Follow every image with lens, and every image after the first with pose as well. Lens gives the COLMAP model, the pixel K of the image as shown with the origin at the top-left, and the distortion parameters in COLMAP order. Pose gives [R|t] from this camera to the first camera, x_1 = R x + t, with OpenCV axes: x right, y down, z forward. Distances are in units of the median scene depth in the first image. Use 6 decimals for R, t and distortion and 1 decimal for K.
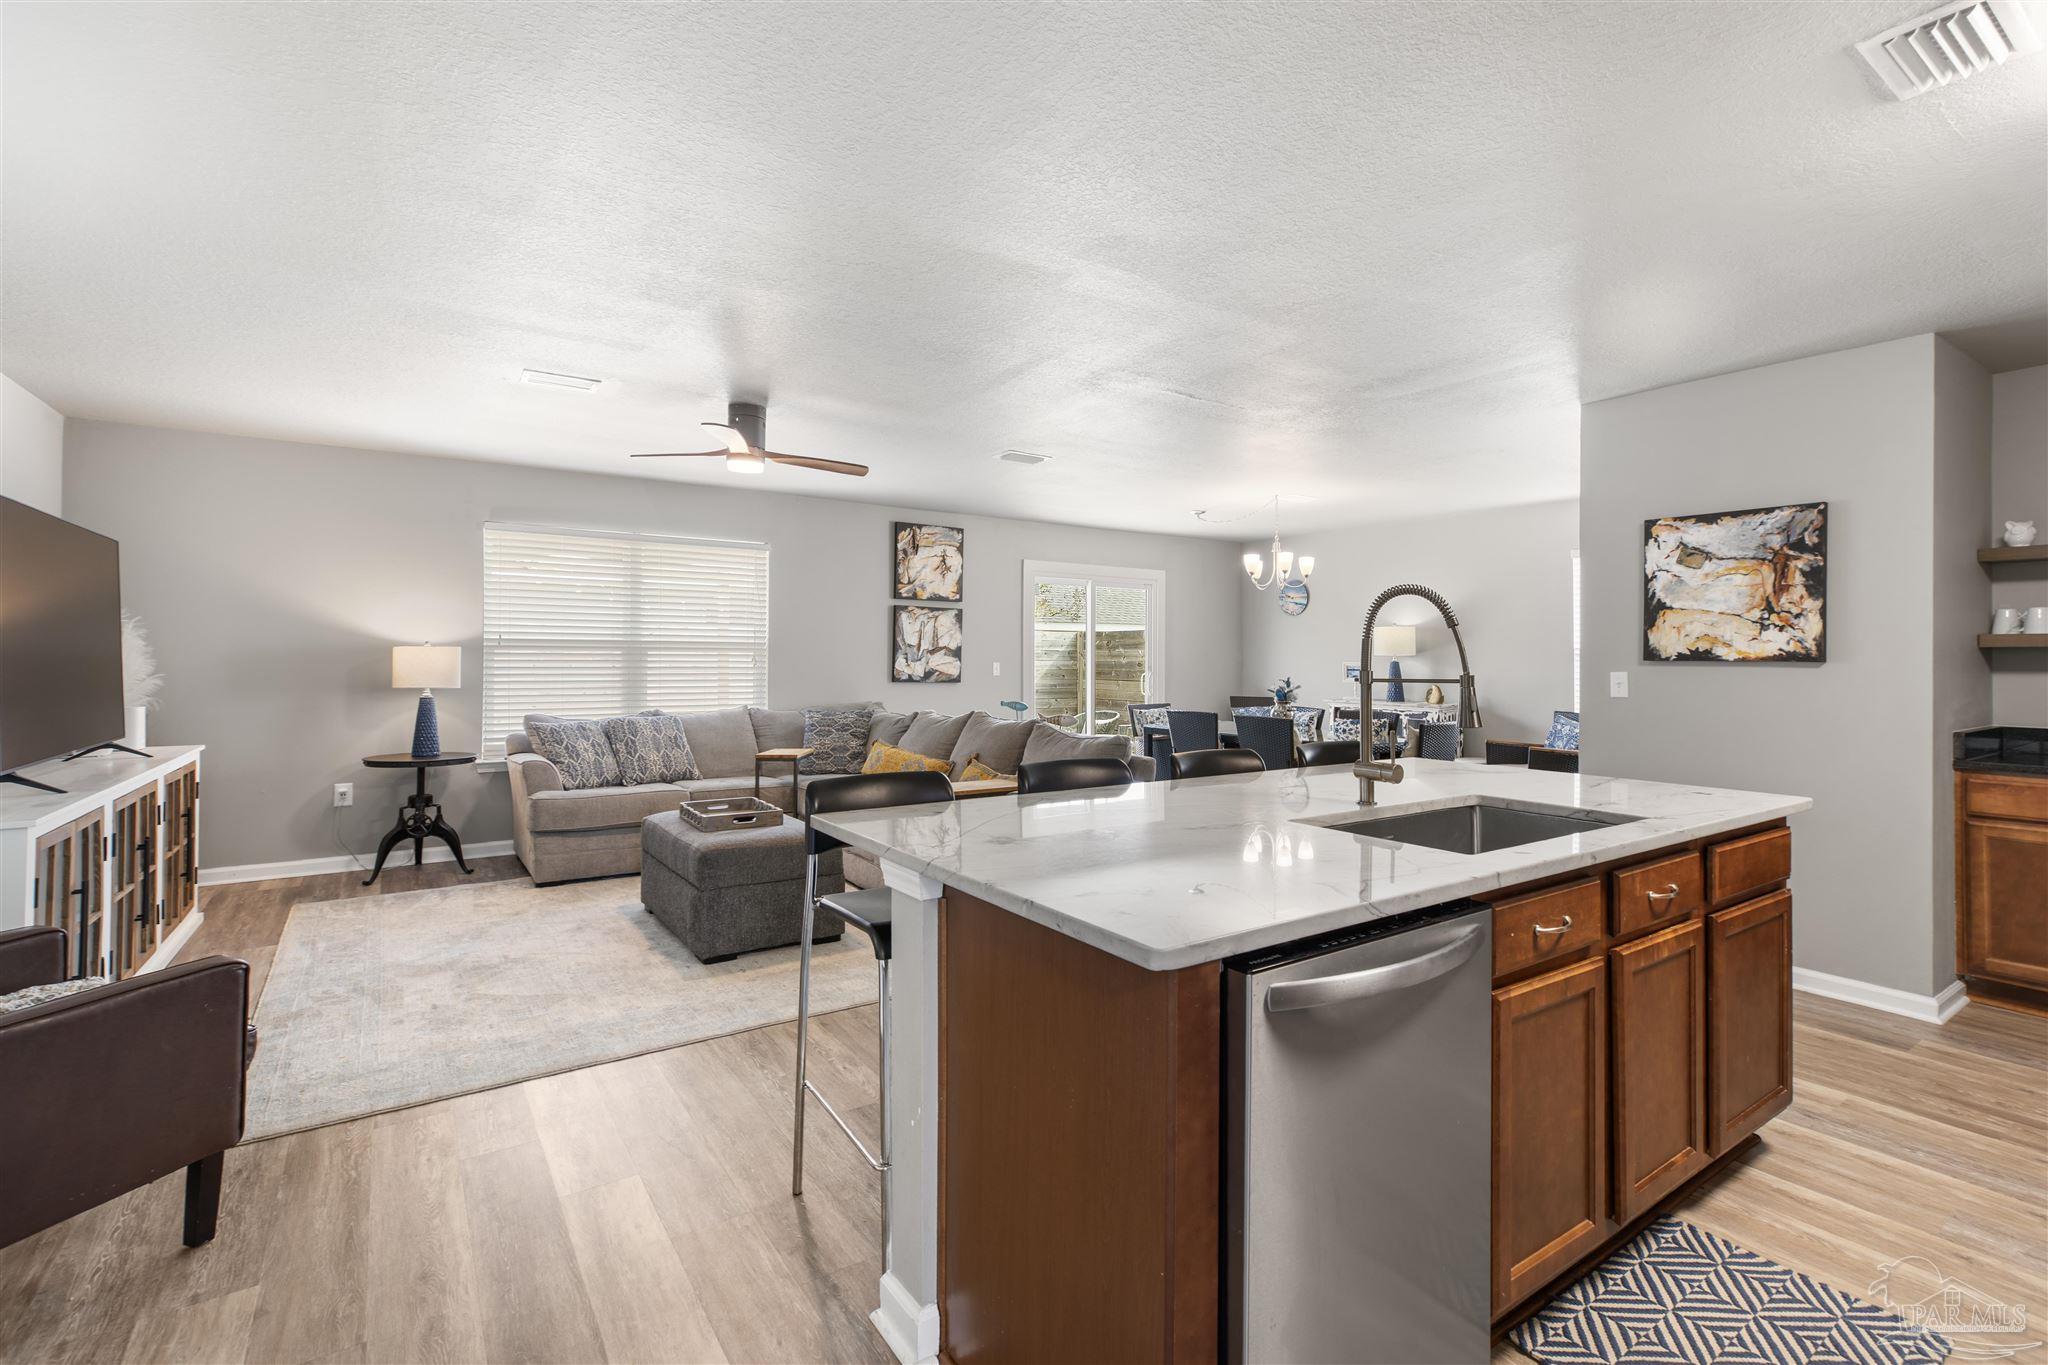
lens RADIAL K [[932.1, 0, 1011.5], [0, 932.1, 661.6], [0, 0, 1]] dist [0.004634, 0.000067]
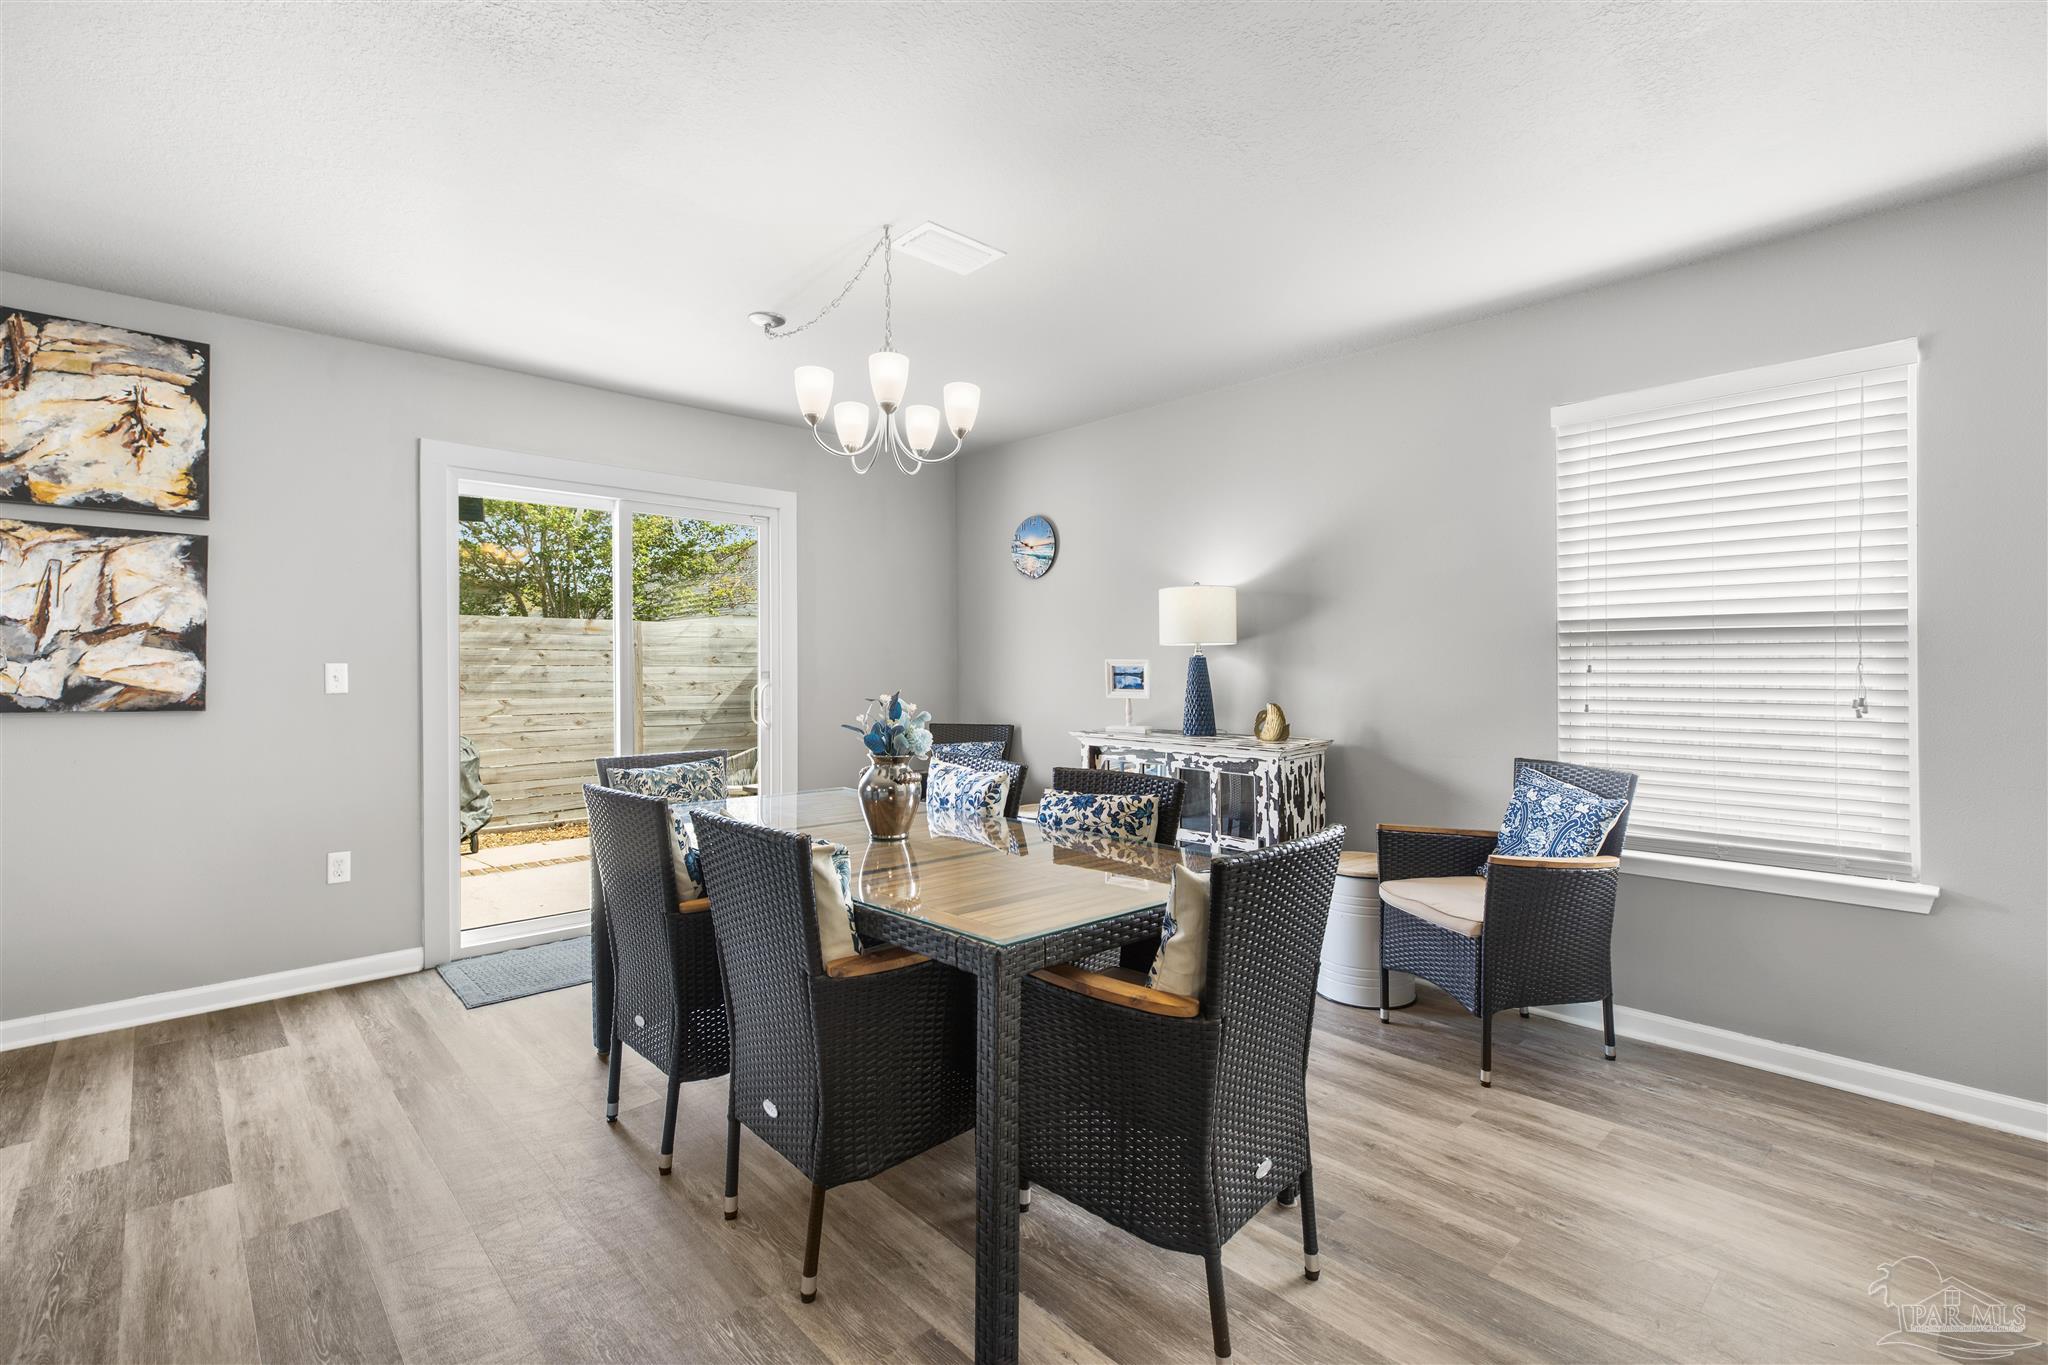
lens RADIAL K [[913.2, 0, 1021.7], [0, 913.2, 675.4], [0, 0, 1]] dist [0.002027, 0.000063]
pose [[0.988254, -0.008174, 0.152601, 0.254248], [0.007756, 0.999964, 0.003338, 0.008177], [-0.152623, -0.002115, 0.988282, 0.553034]]
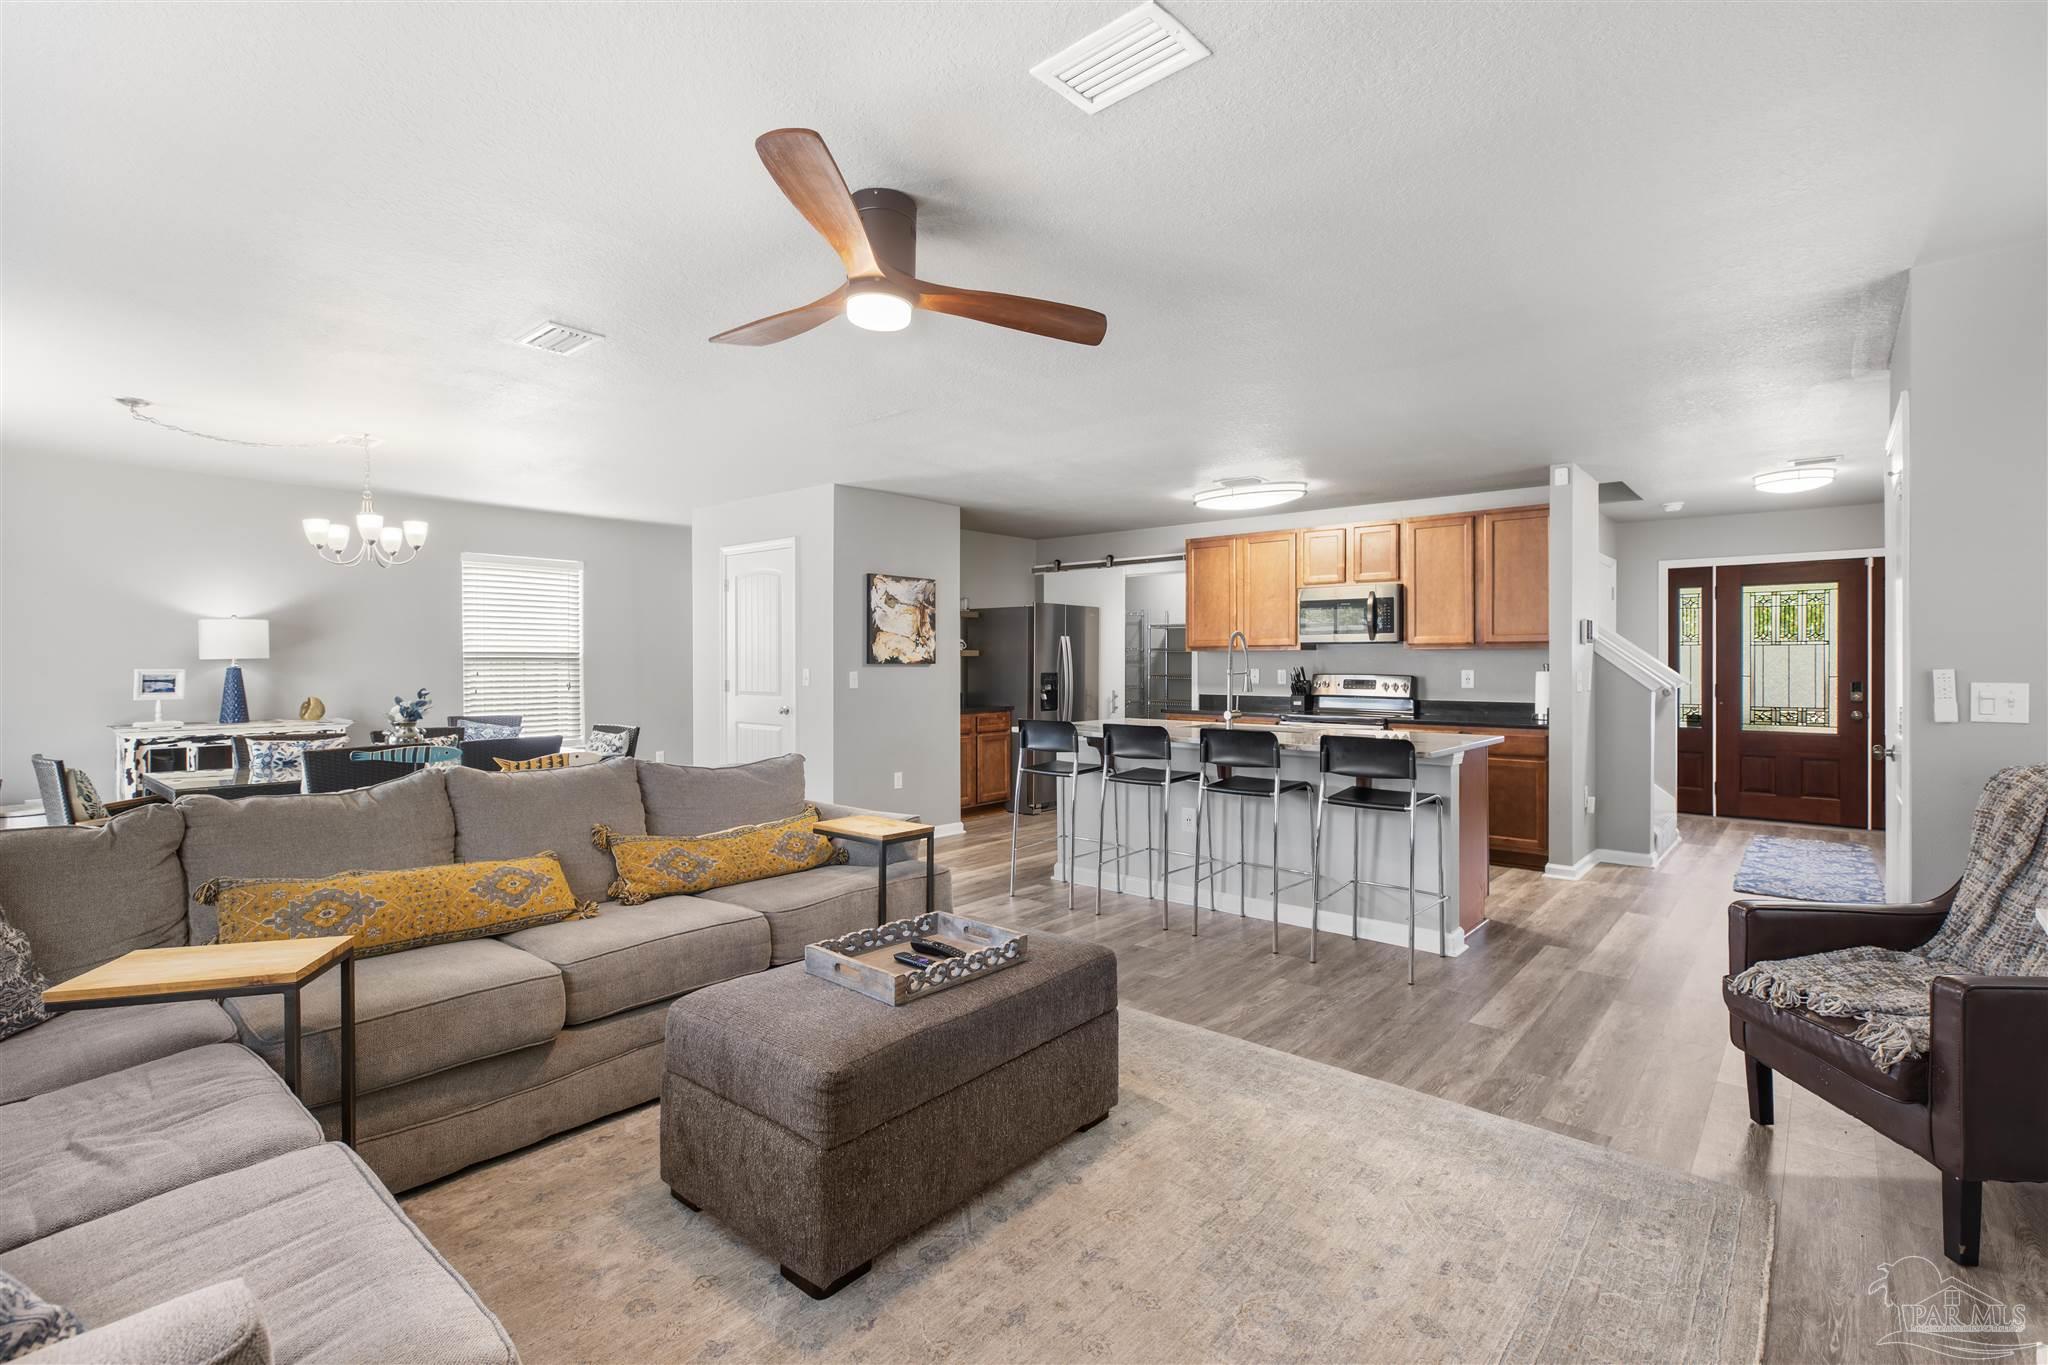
lens RADIAL K [[933.3, 0, 1036.6], [0, 933.3, 683.8], [0, 0, 1]] dist [-0.036924, 0.000057]
pose [[-0.266188, -0.028243, 0.963507, -0.491891], [0.003577, 0.999535, 0.030287, -0.007529], [-0.963915, 0.011508, -0.265963, 0.627246]]
